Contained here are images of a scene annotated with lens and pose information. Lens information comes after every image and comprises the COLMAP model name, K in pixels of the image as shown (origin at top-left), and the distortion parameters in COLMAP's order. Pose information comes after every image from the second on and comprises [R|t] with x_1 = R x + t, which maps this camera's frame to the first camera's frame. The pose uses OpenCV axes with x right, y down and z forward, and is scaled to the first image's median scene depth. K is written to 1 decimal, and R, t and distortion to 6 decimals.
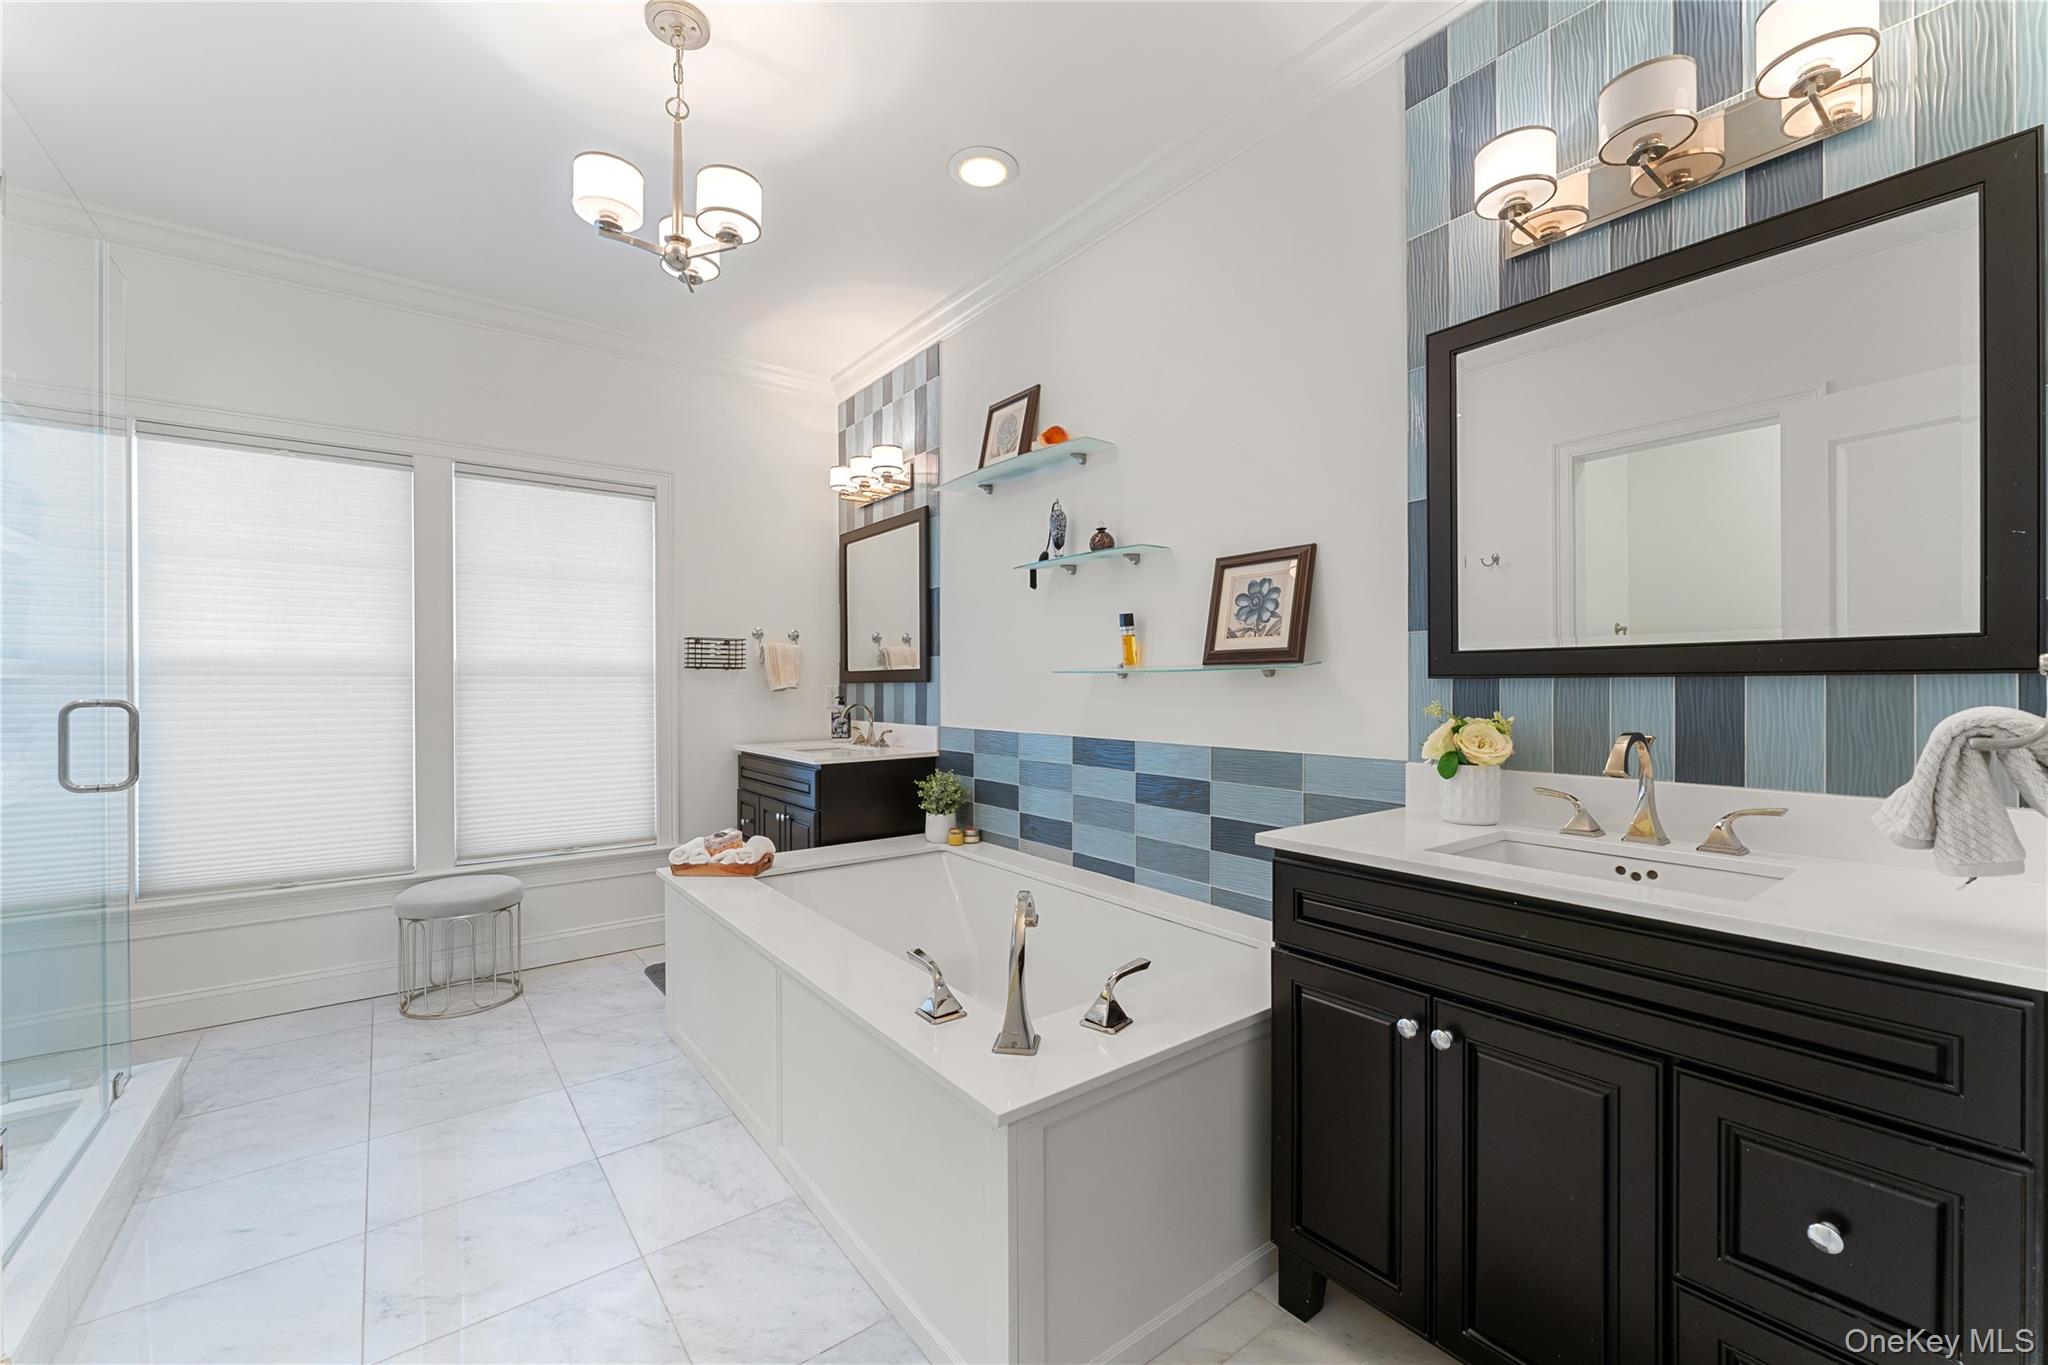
lens RADIAL K [[840.5, 0, 1015.0], [0, 840.5, 689.6], [0, 0, 1]] dist [0.020018, -0.000224]
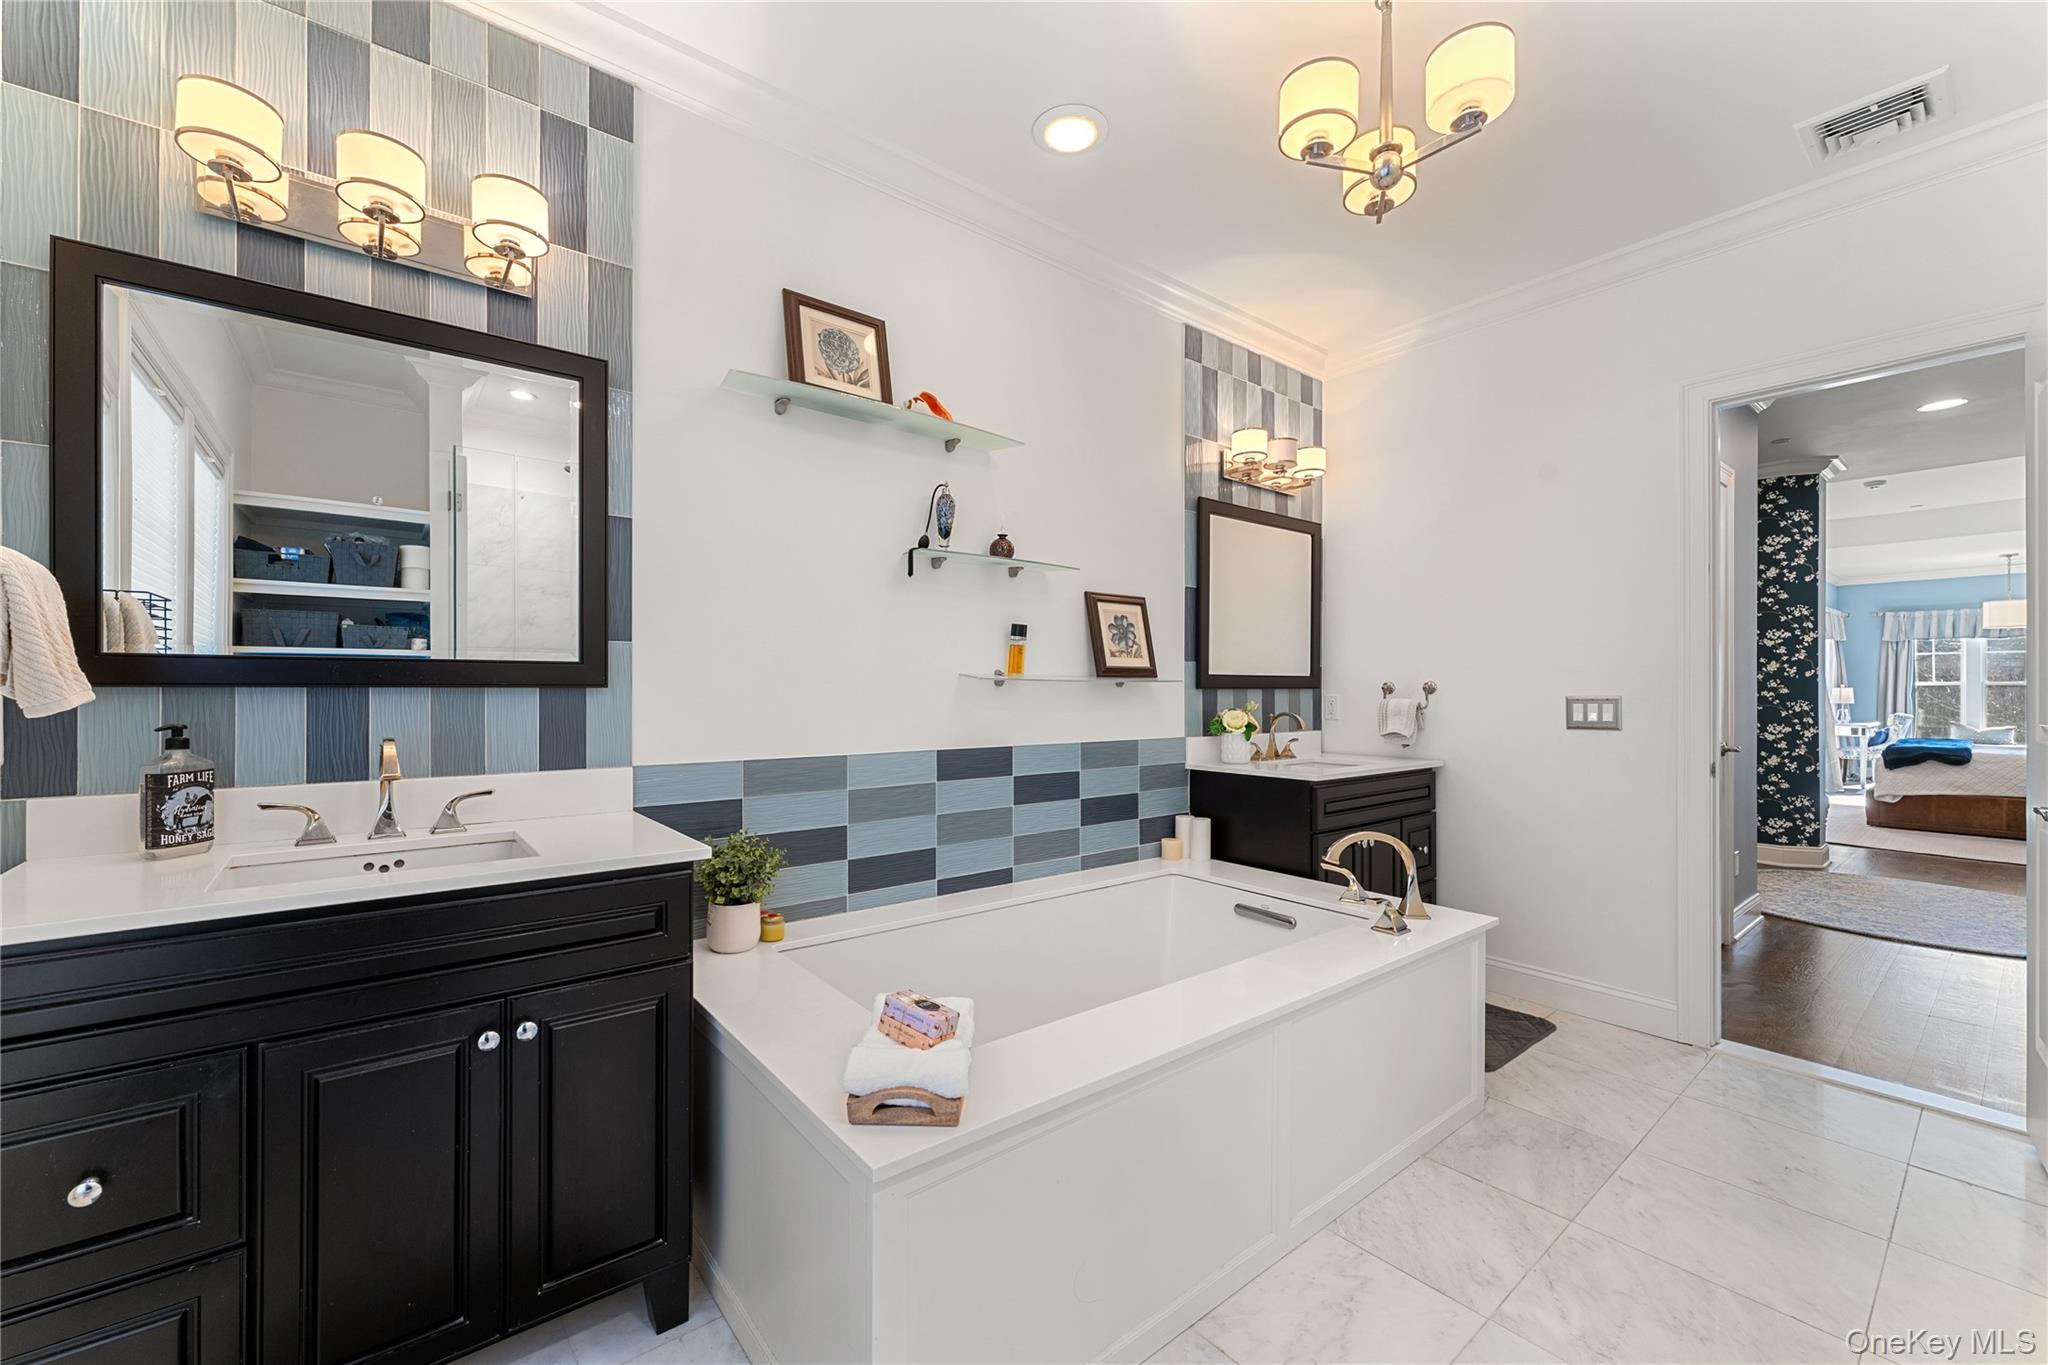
lens RADIAL K [[819.2, 0, 1012.6], [0, 819.2, 685.3], [0, 0, 1]] dist [-0.001497, -0.000129]
pose [[-0.030656, -0.006216, 0.999511, -0.868920], [-0.005160, 0.999968, 0.006061, -0.020838], [-0.999517, -0.004972, -0.030687, 1.025665]]
